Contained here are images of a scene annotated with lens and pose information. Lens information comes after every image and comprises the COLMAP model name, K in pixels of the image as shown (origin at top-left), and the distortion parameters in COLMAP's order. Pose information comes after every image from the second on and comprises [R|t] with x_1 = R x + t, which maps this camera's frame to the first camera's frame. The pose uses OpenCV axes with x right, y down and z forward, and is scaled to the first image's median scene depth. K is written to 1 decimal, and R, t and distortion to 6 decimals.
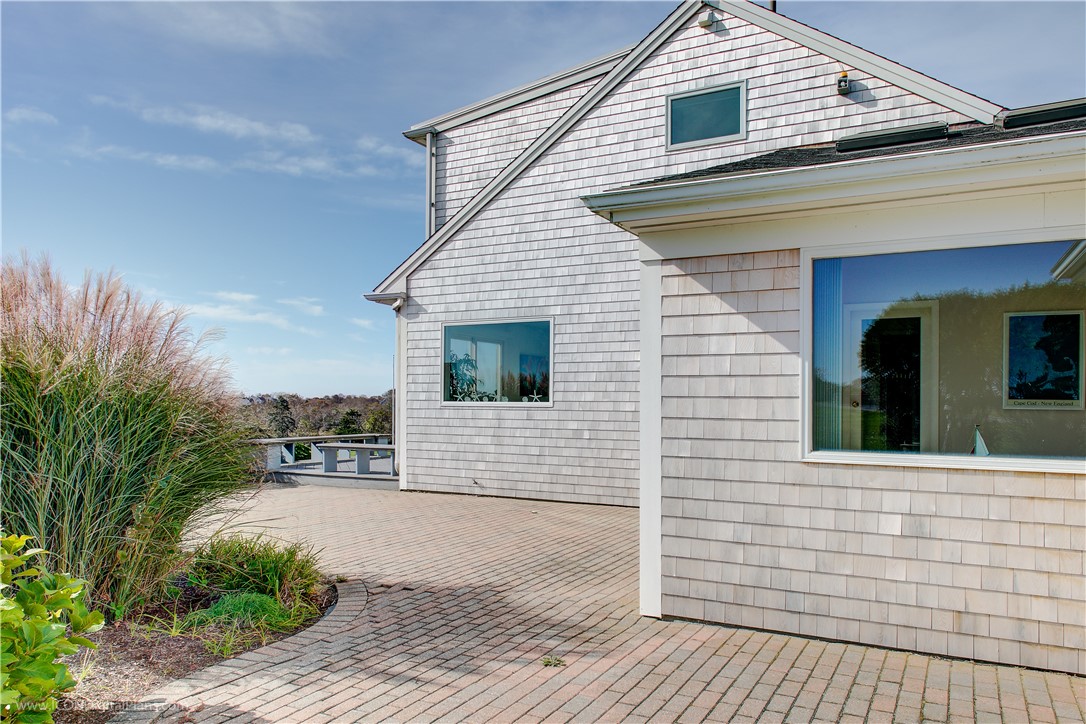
lens RADIAL K [[775.0, 0, 543.5], [0, 775.0, 365.1], [0, 0, 1]] dist [0.003479, 0.001267]
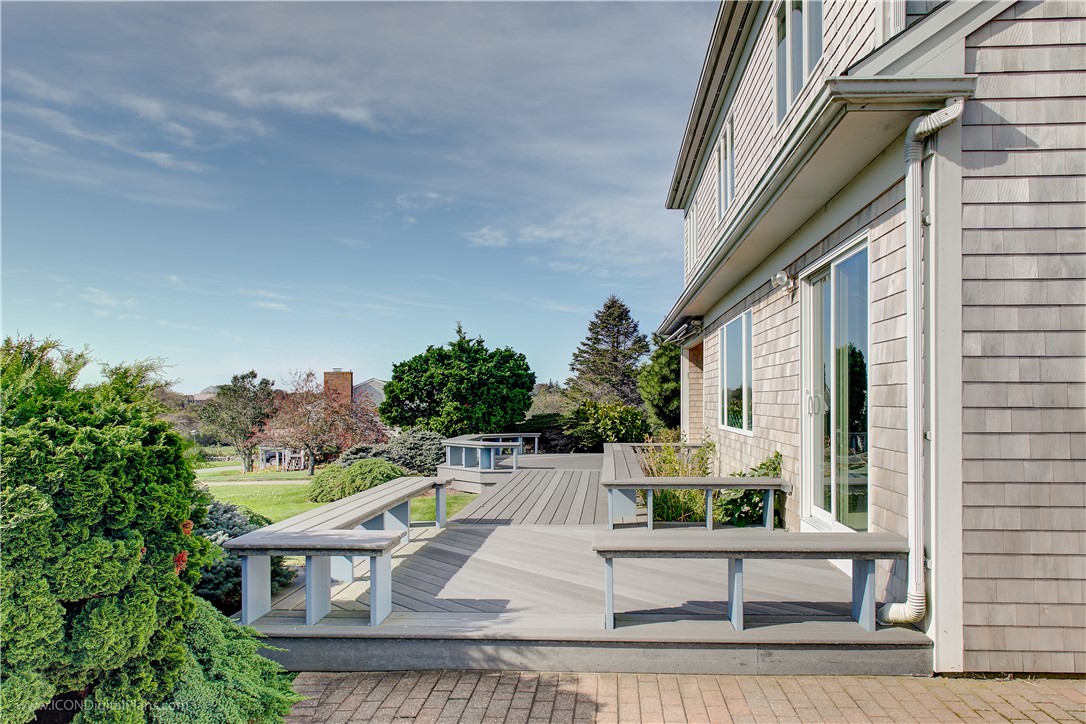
lens RADIAL K [[775.0, 0, 562.6], [0, 775.0, 400.9], [0, 0, 1]] dist [0.003479, 0.001267]
pose [[0.901643, -0.002077, 0.432477, -0.478510], [-0.015023, 0.999235, 0.036120, 0.032768], [-0.432221, -0.039065, 0.900921, 0.772874]]
